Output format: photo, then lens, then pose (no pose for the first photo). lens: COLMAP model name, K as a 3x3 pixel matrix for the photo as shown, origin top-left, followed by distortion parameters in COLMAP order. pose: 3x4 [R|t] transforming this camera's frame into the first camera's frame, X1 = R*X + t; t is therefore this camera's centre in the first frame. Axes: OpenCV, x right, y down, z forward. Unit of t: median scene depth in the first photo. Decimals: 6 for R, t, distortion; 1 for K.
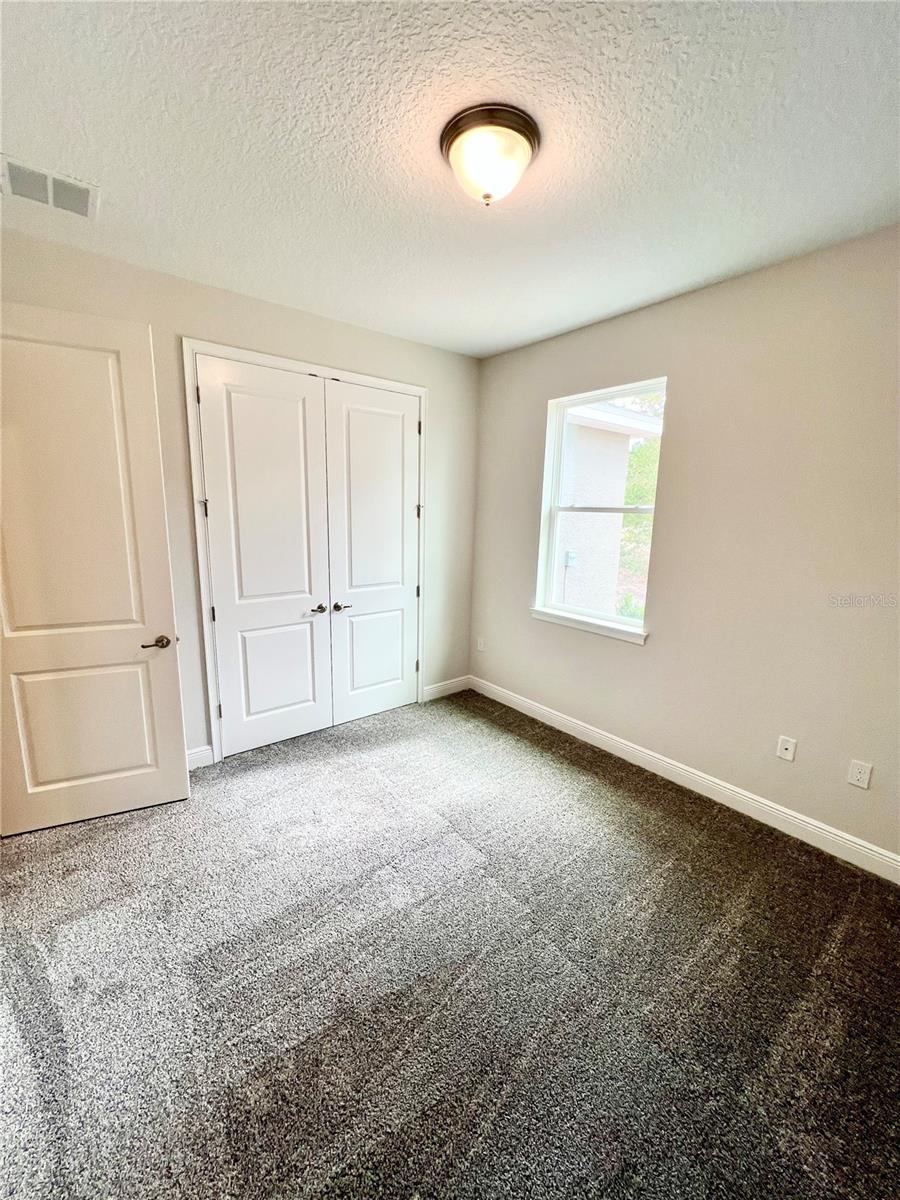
lens RADIAL K [[479.8, 0, 448.9], [0, 479.8, 596.0], [0, 0, 1]] dist [-0.000279, -0.000404]
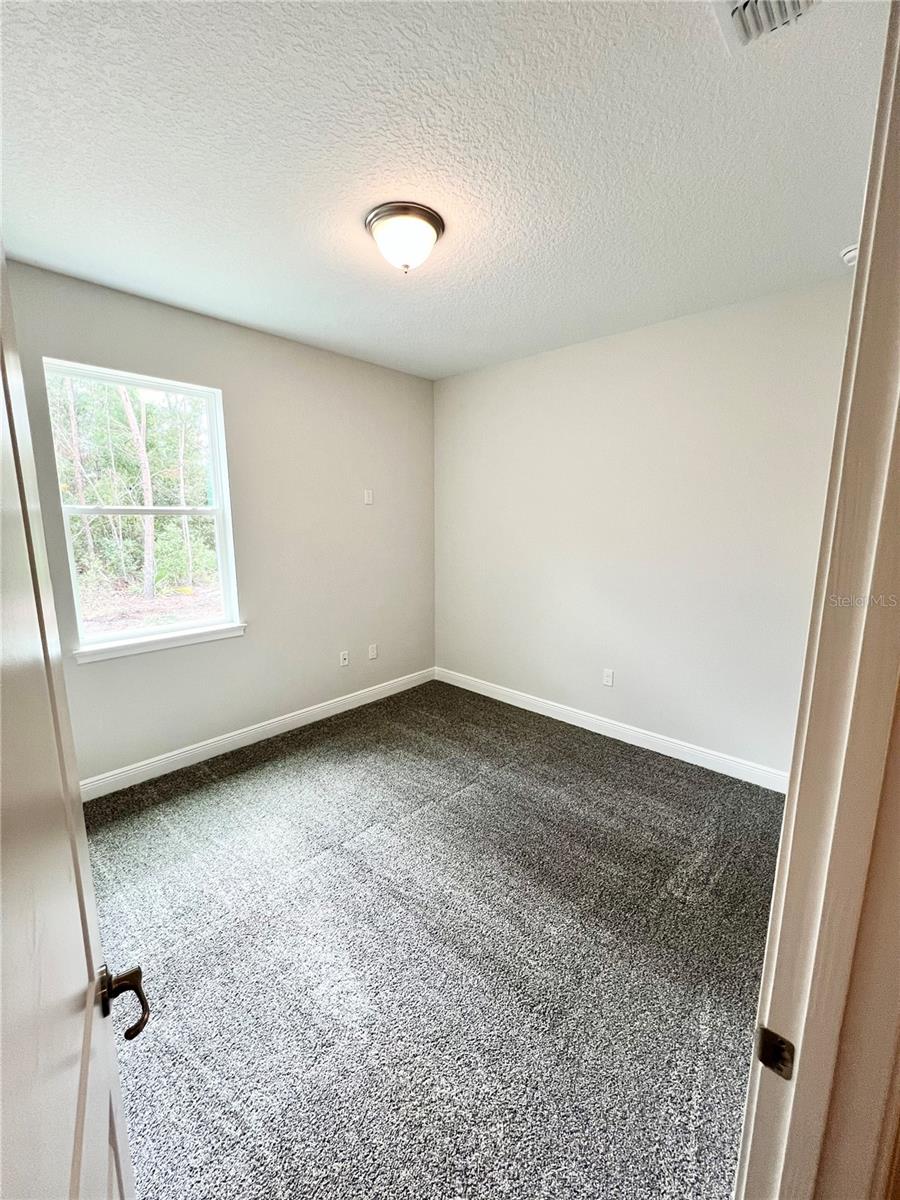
lens RADIAL K [[479.8, 0, 448.9], [0, 479.8, 596.0], [0, 0, 1]] dist [-0.000279, -0.000404]
pose [[-0.140387, -0.186781, 0.972319, -0.787827], [0.173818, 0.962143, 0.209922, -0.146133], [-0.974720, 0.198477, -0.102606, 0.709761]]
